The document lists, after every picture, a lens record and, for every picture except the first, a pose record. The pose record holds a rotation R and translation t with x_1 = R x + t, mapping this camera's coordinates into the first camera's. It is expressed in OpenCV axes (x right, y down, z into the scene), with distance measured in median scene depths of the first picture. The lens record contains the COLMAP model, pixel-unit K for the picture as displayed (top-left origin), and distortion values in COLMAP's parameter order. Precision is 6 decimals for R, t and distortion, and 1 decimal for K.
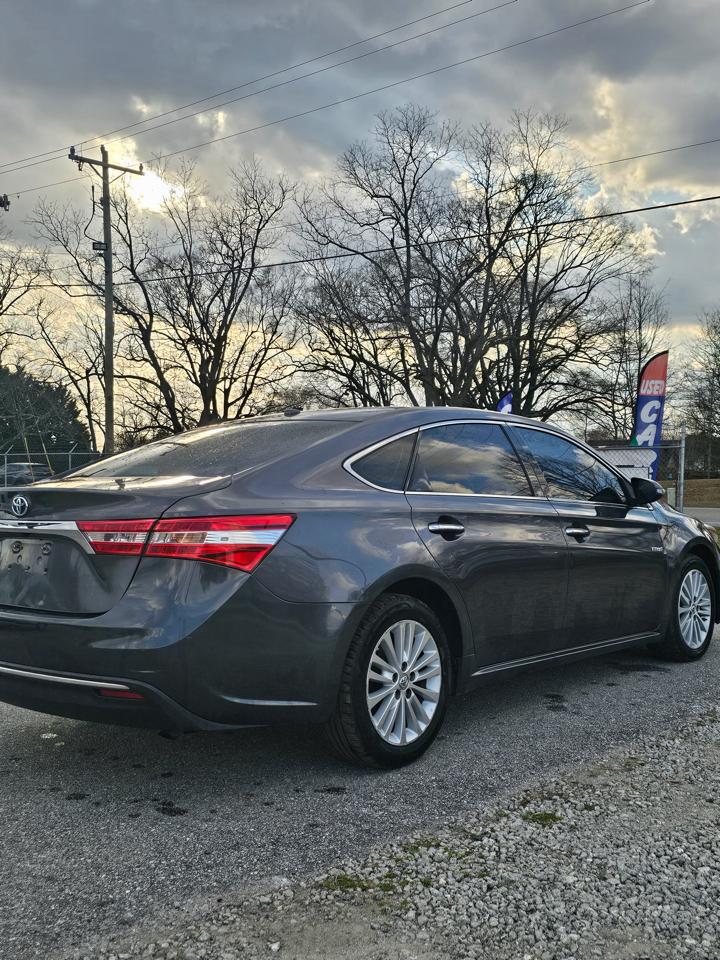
lens RADIAL K [[985.0, 0, 366.8], [0, 985.0, 491.5], [0, 0, 1]] dist [0.146183, -0.299772]
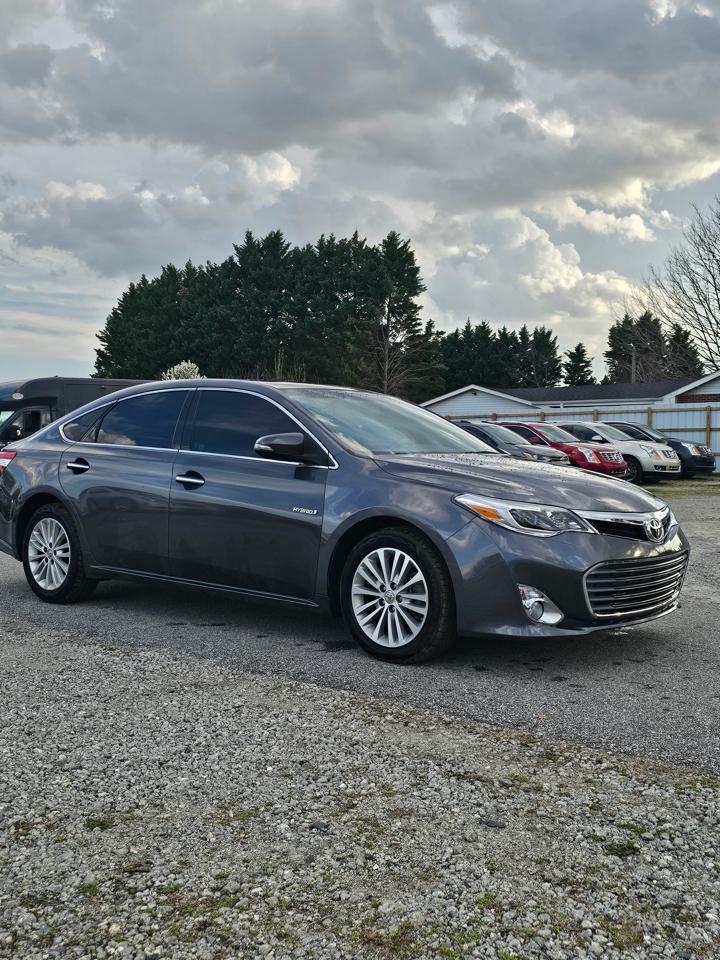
lens RADIAL K [[973.4, 0, 360.0], [0, 973.4, 480.0], [0, 0, 1]] dist [0.165198, -0.402053]
pose [[0.012857, 0.038192, -0.999188, 0.242645], [-0.019651, 0.999087, 0.037935, -0.001133], [0.999724, 0.019147, 0.013596, 0.212237]]
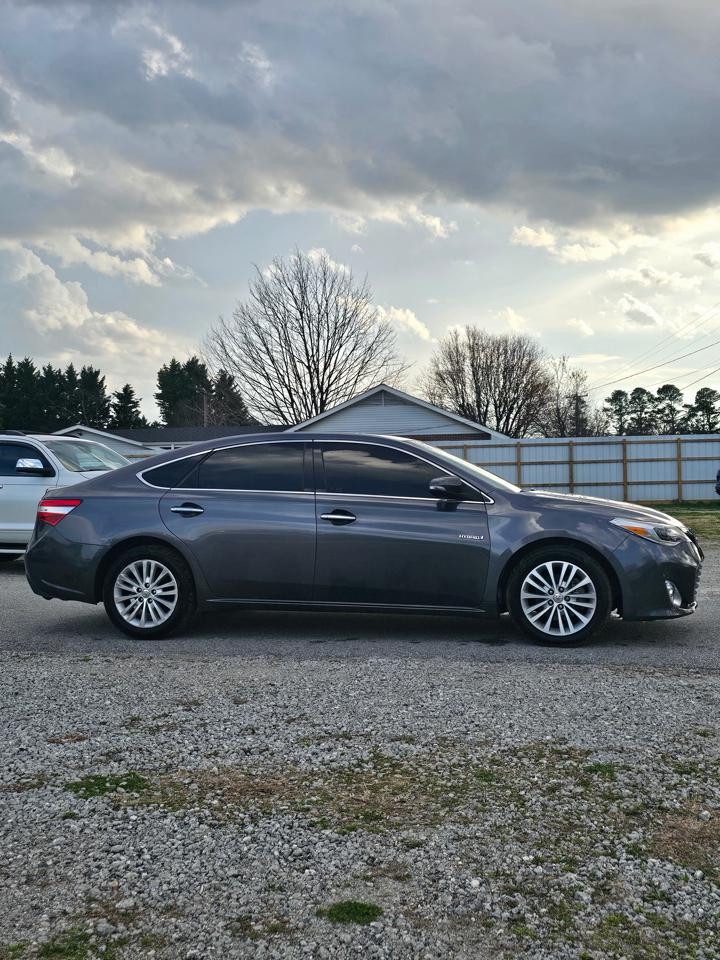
lens RADIAL K [[973.4, 0, 360.0], [0, 973.4, 480.0], [0, 0, 1]] dist [0.165198, -0.402053]
pose [[0.472088, -0.006330, -0.881529, 0.252967], [0.000678, 0.999977, -0.006817, -0.000286], [0.881551, 0.002620, 0.472081, 0.070668]]
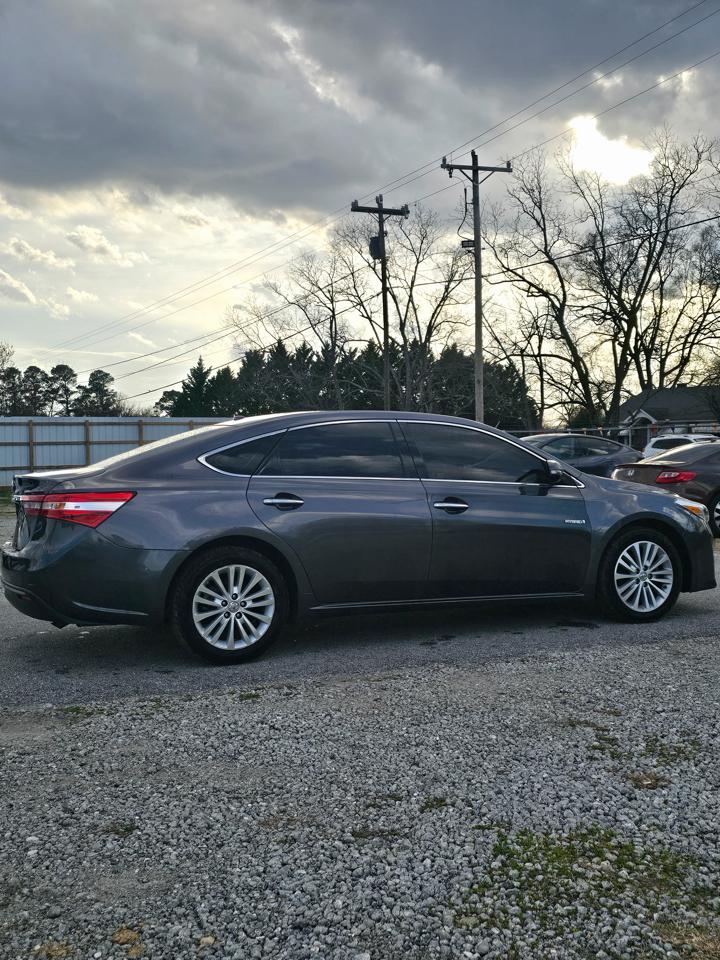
lens RADIAL K [[973.4, 0, 360.0], [0, 973.4, 480.0], [0, 0, 1]] dist [0.165198, -0.402053]
pose [[0.889878, 0.000666, -0.456198, 0.120436], [0.007319, 0.999849, 0.015737, -0.002097], [0.456140, -0.017343, 0.889739, -0.026108]]
